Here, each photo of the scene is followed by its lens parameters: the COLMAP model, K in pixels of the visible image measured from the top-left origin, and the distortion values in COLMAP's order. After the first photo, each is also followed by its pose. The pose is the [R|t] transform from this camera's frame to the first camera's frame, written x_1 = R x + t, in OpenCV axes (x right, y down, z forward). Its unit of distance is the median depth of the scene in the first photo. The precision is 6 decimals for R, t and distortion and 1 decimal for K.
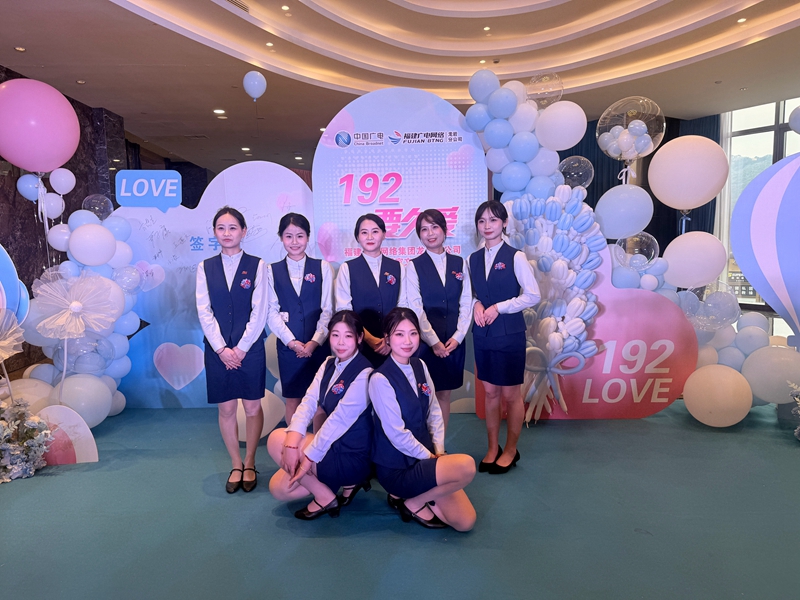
lens RADIAL K [[559.1, 0, 400.2], [0, 559.1, 305.3], [0, 0, 1]] dist [0.057011, -0.003787]
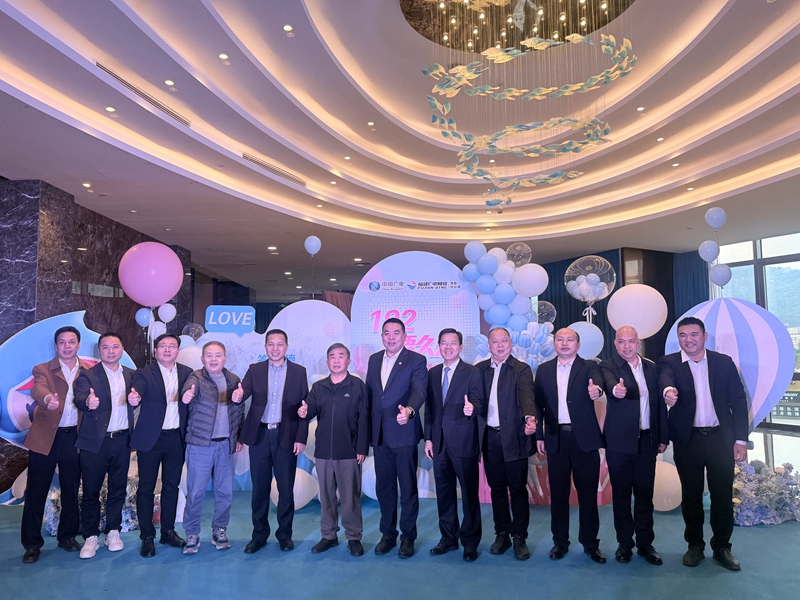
lens RADIAL K [[583.3, 0, 404.2], [0, 583.3, 301.2], [0, 0, 1]] dist [0.044870, -0.012319]
pose [[0.999117, 0.010002, -0.040801, 0.028427], [-0.017904, 0.980000, -0.198193, 0.022638], [0.038003, 0.198748, 0.979313, -0.365688]]
